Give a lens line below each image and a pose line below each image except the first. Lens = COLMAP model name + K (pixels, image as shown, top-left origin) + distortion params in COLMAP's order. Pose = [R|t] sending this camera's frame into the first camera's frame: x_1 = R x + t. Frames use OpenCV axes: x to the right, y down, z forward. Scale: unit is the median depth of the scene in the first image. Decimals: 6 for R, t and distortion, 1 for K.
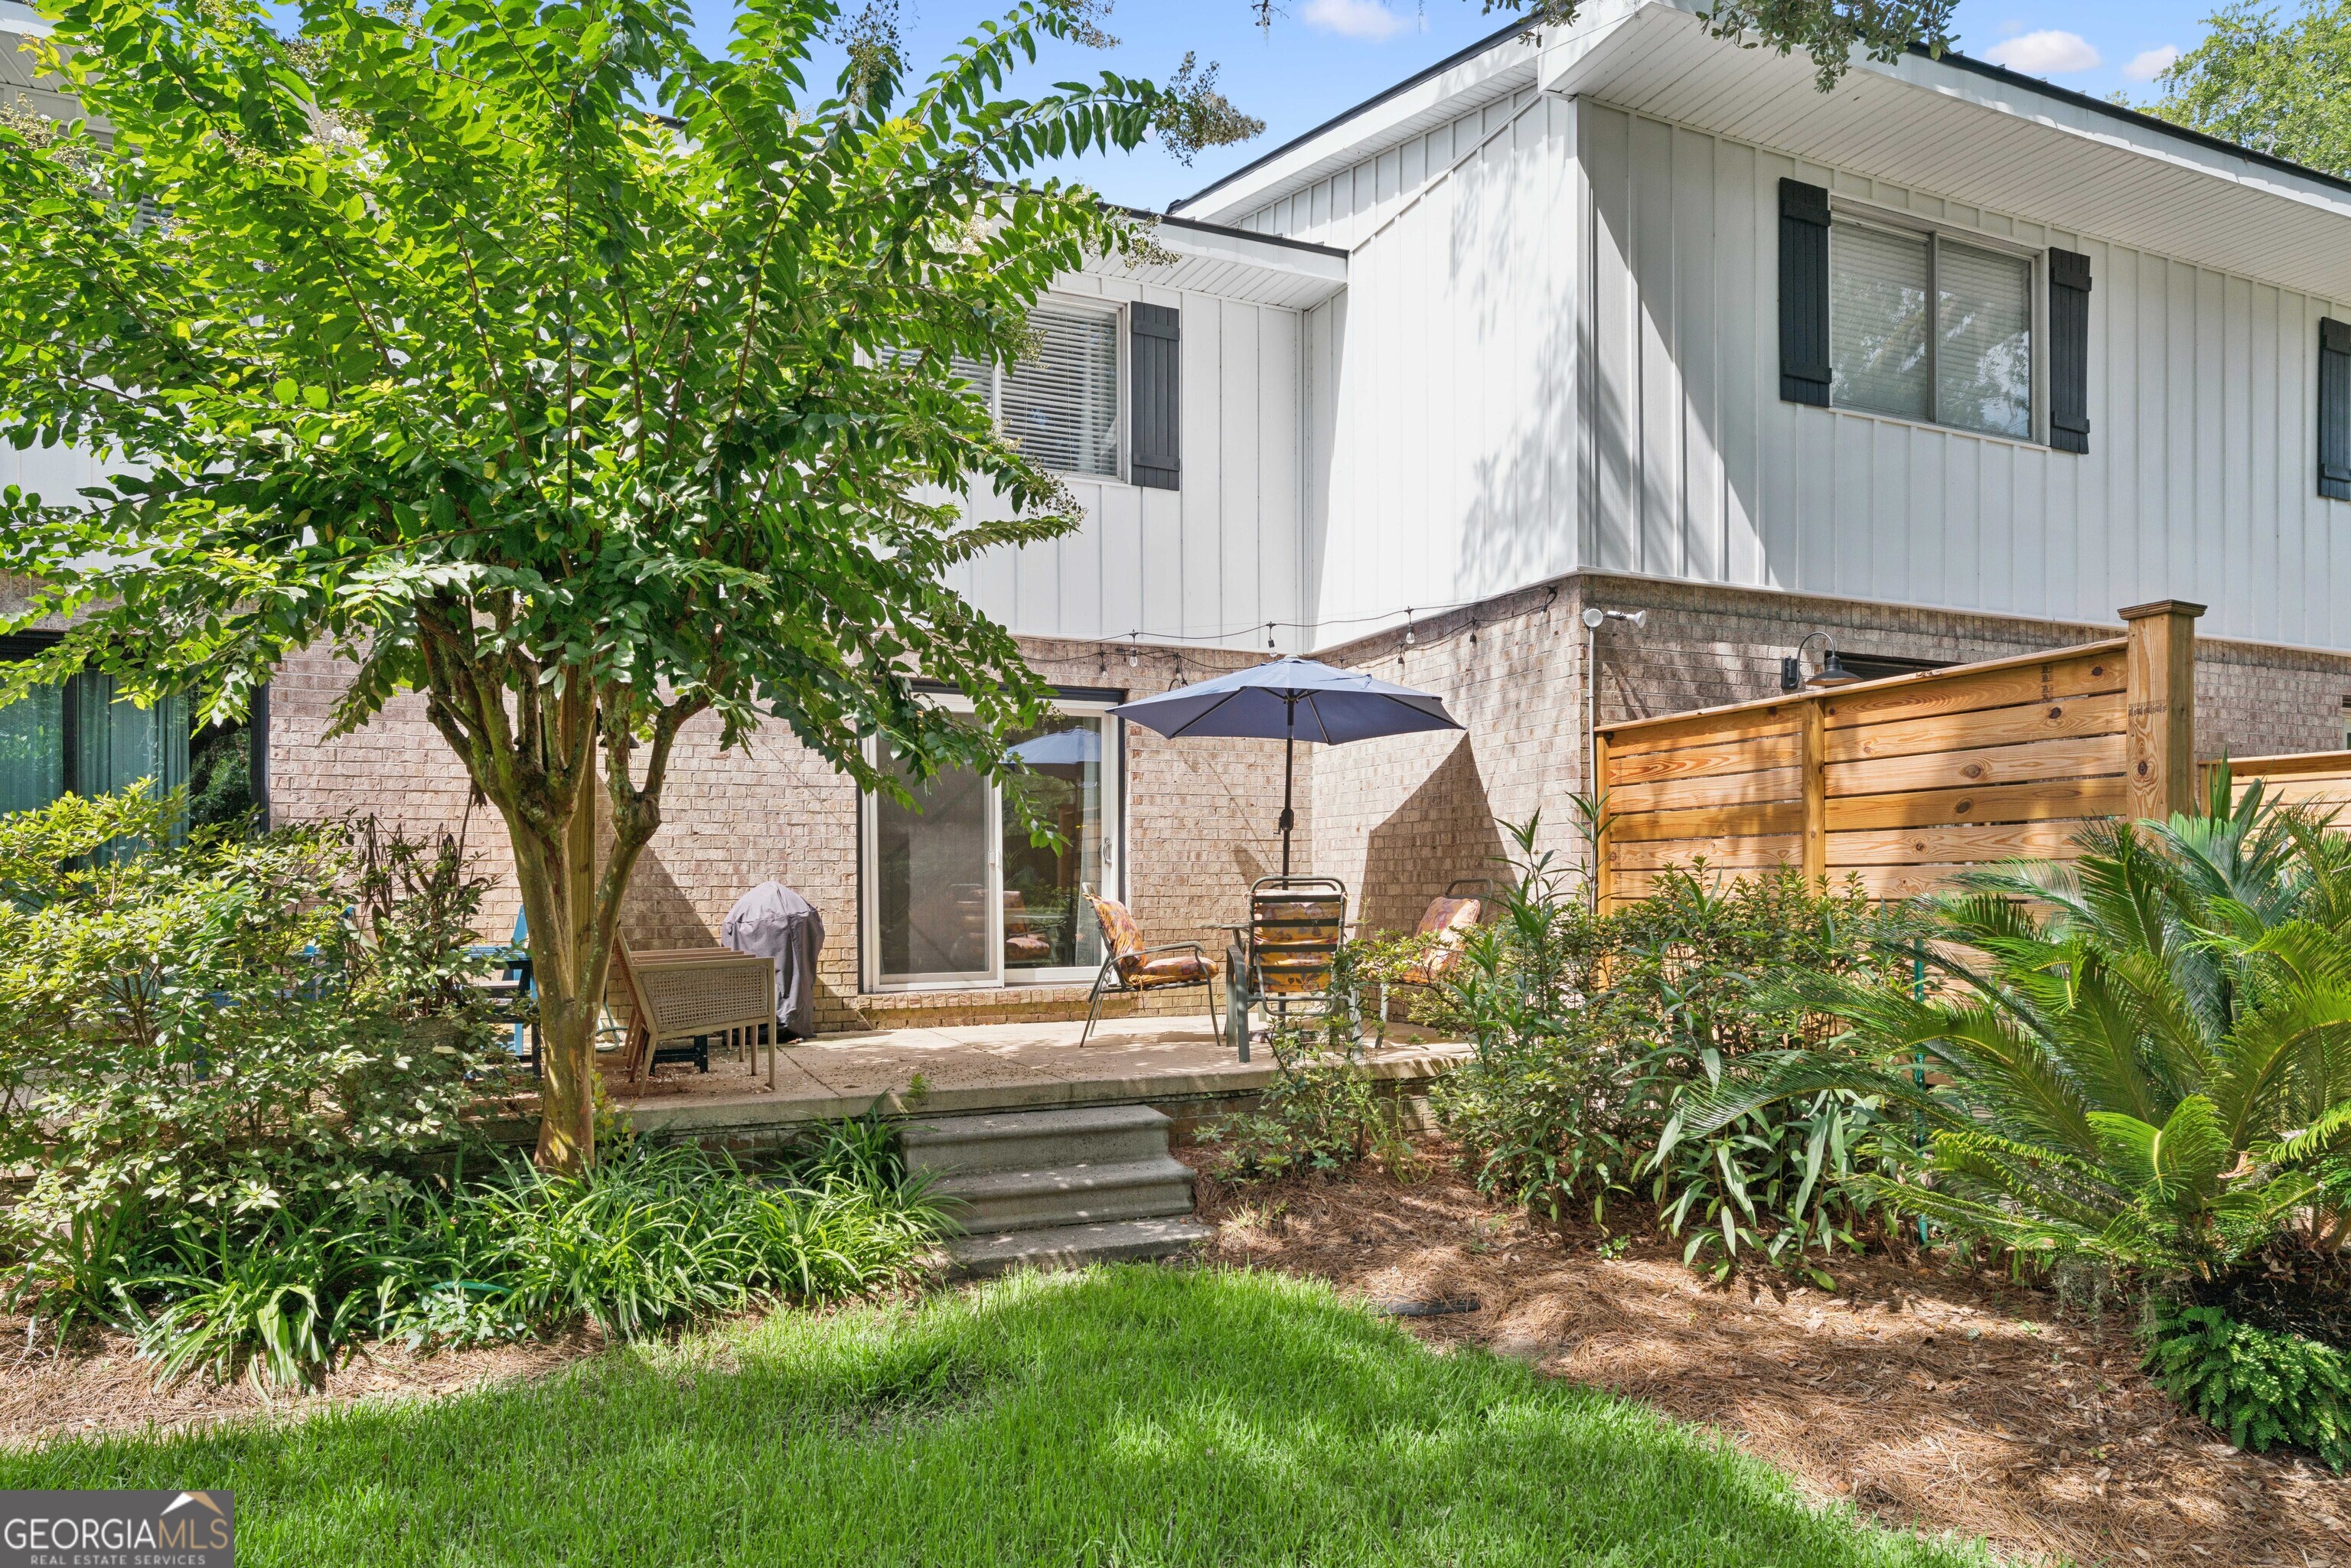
lens RADIAL K [[1426.6, 0, 1176.9], [0, 1426.6, 895.4], [0, 0, 1]] dist [-0.000827, -0.000601]
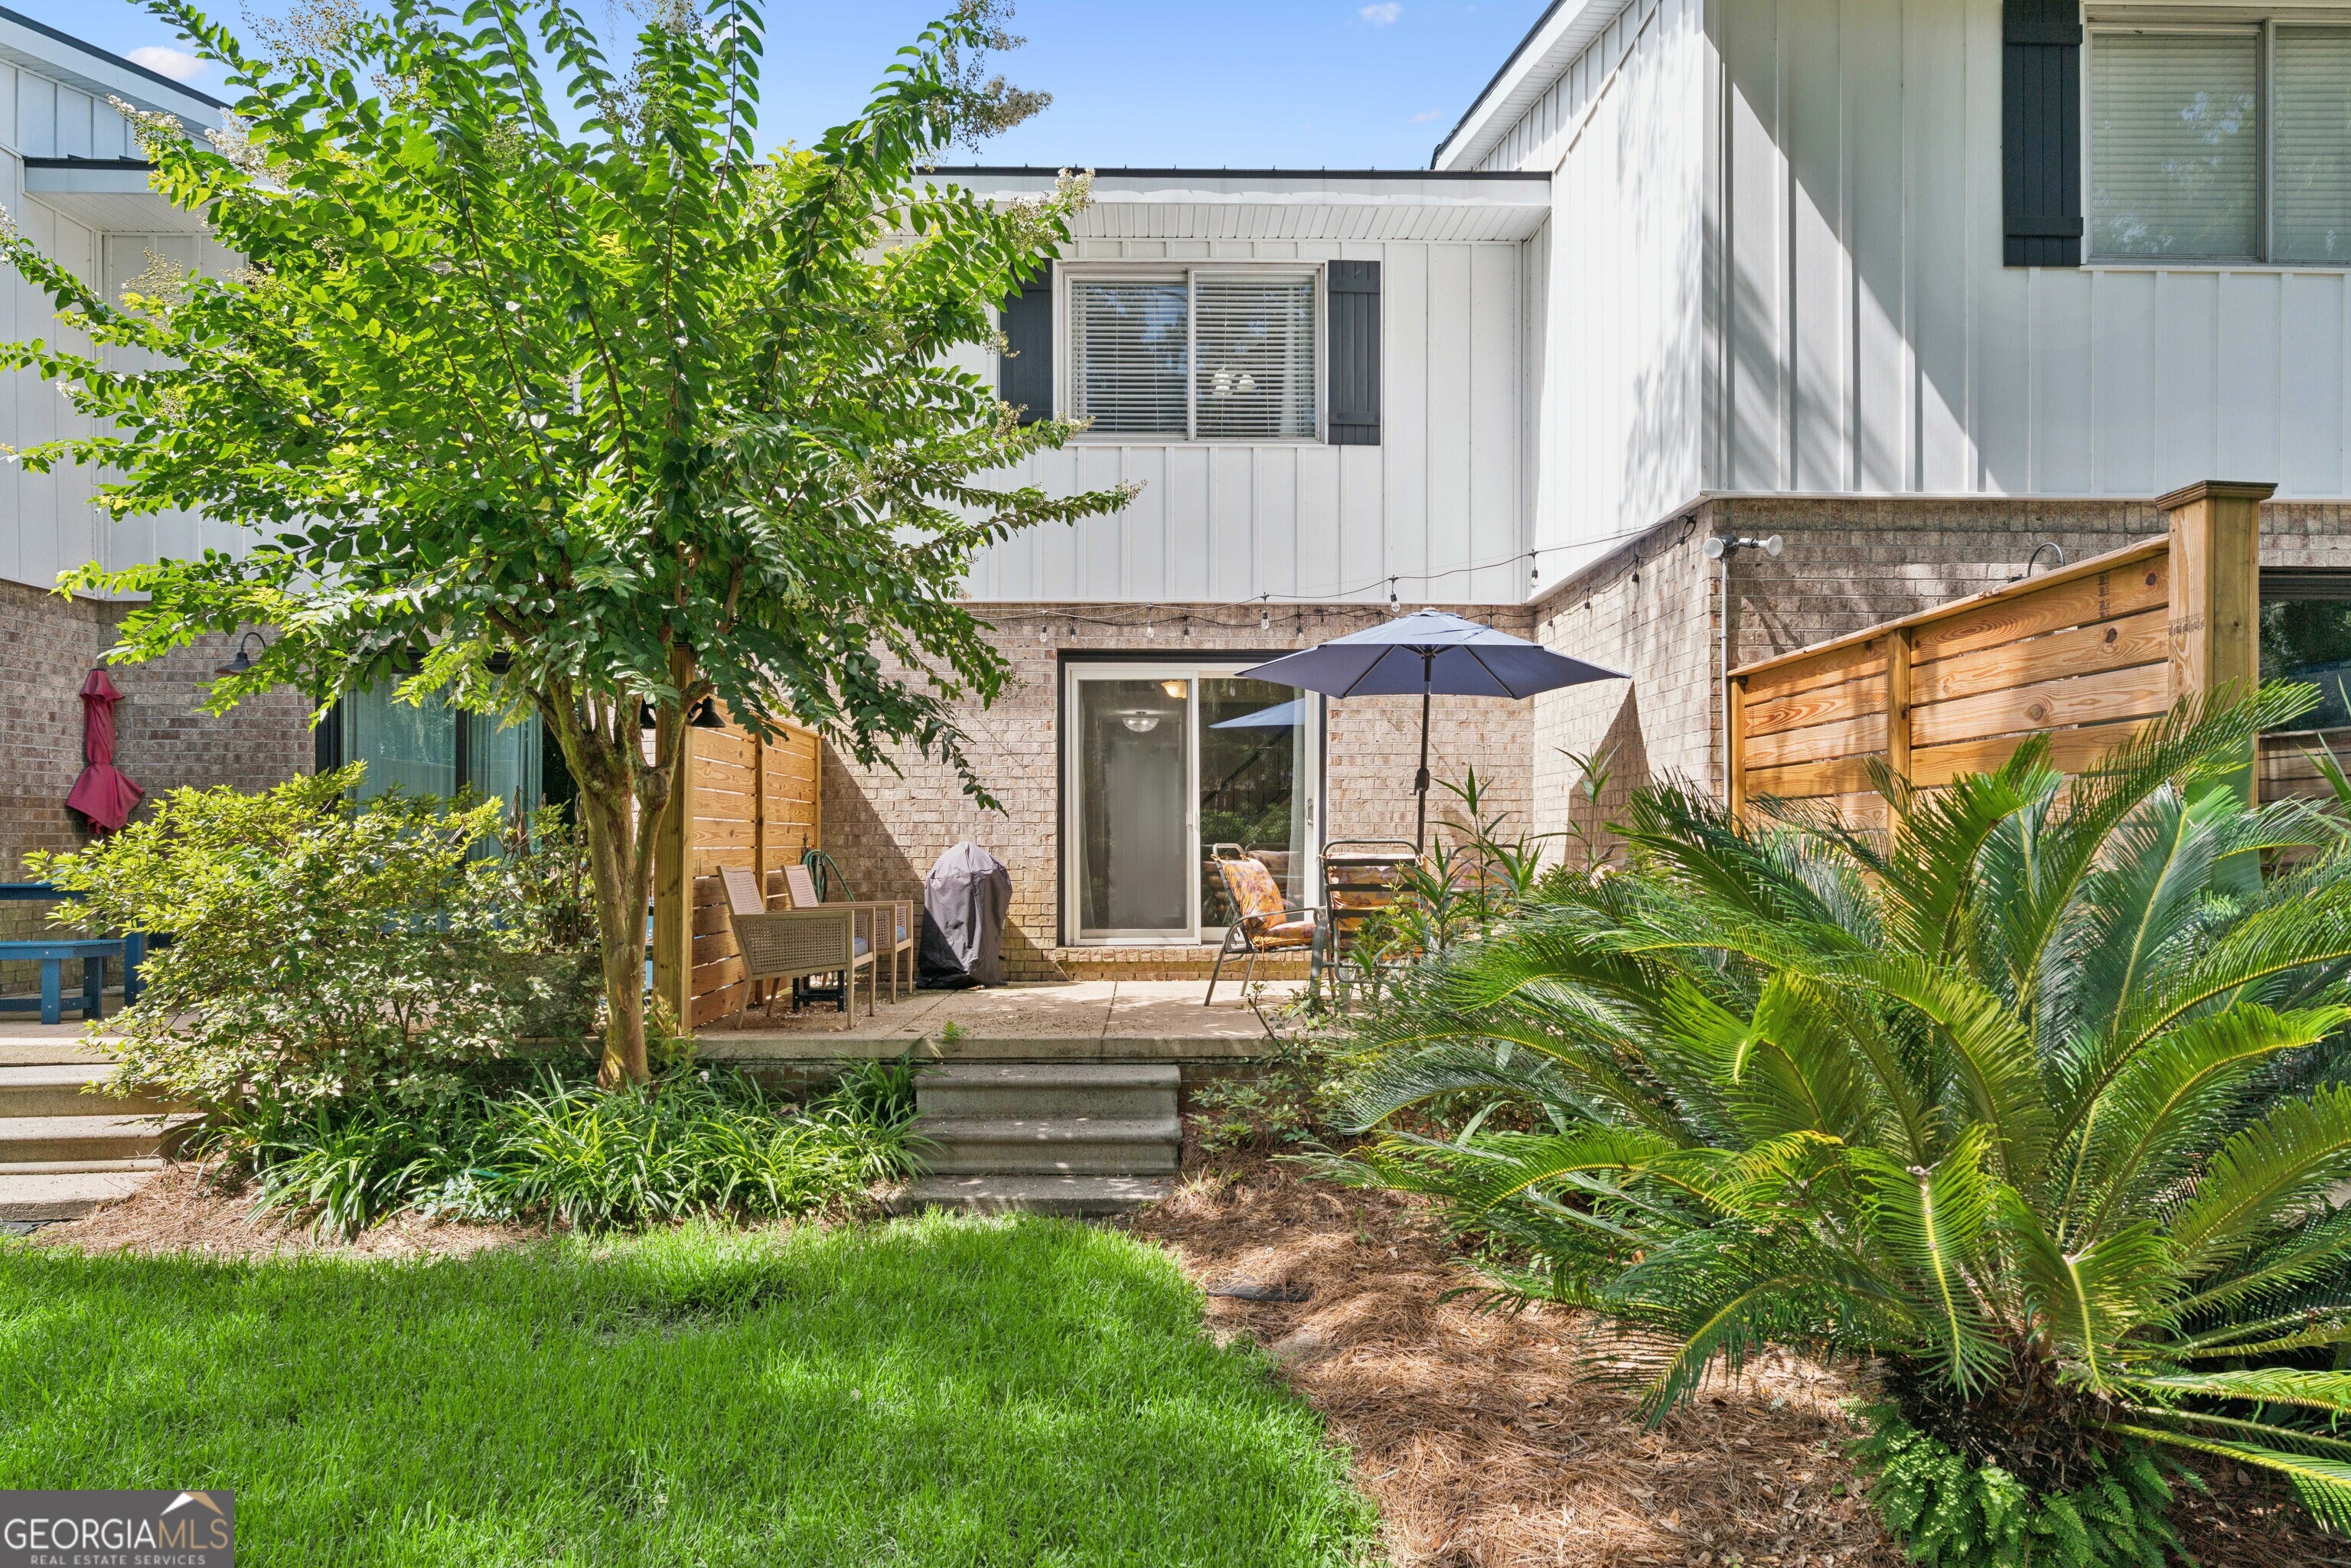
lens RADIAL K [[1406.5, 0, 1170.0], [0, 1406.5, 843.1], [0, 0, 1]] dist [-0.000479, 0.001122]
pose [[0.923985, 0.005132, -0.382395, 0.306583], [-0.007745, 0.999956, -0.005294, -0.004392], [0.382351, 0.007853, 0.923984, 0.065935]]
